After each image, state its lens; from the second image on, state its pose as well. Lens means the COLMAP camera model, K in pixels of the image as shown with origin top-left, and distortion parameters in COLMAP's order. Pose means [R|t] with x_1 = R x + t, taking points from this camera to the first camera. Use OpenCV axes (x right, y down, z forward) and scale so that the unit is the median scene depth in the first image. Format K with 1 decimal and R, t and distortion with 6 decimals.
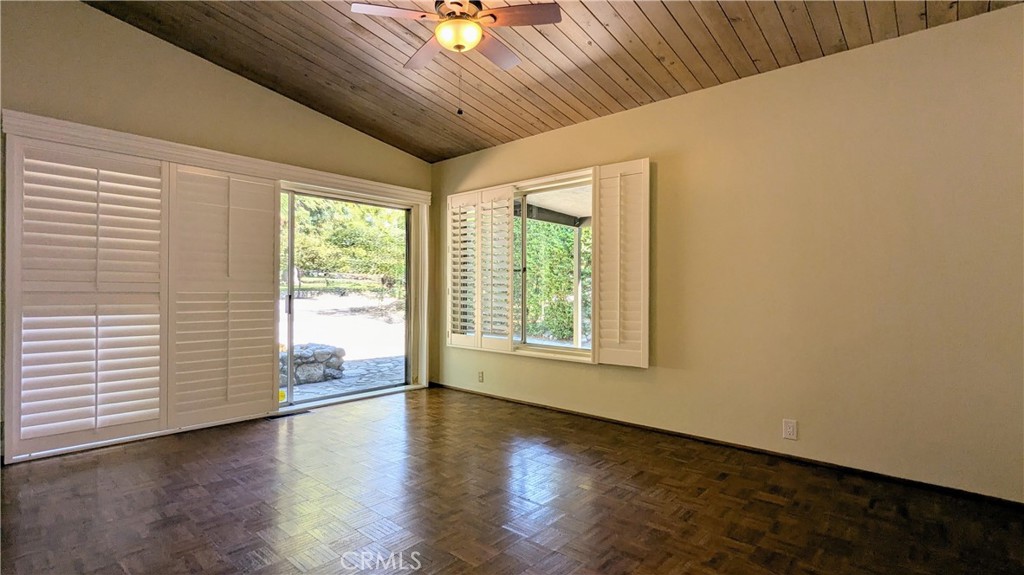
lens RADIAL K [[488.2, 0, 514.0], [0, 488.2, 289.9], [0, 0, 1]] dist [0.013422, 0.000295]
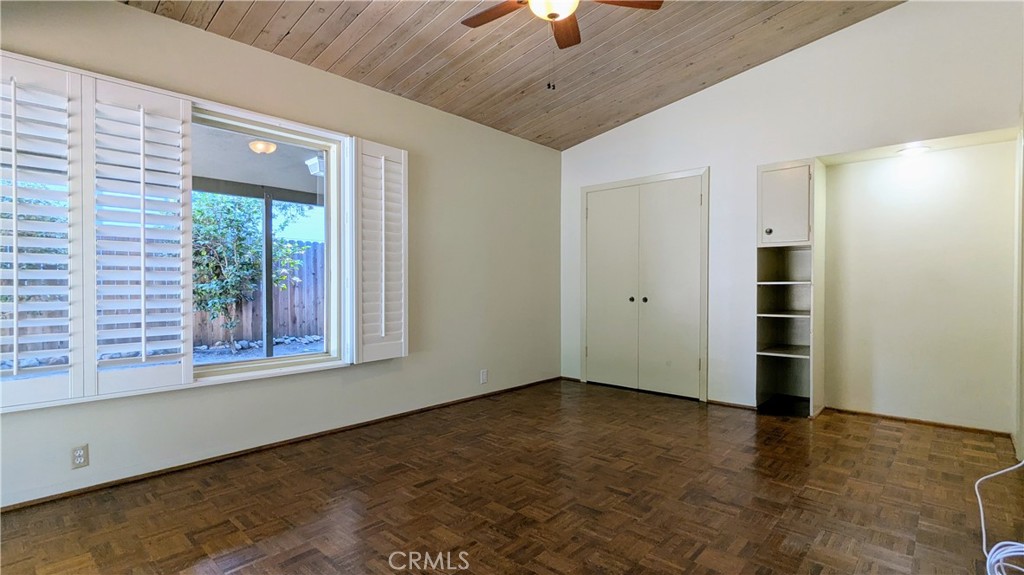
lens RADIAL K [[488.2, 0, 514.0], [0, 488.2, 289.9], [0, 0, 1]] dist [0.013422, 0.000295]
pose [[0.016993, -0.019081, 0.999674, -0.749508], [-0.001853, 0.999816, 0.019115, 0.001197], [-0.999854, -0.002177, 0.016955, 0.759995]]
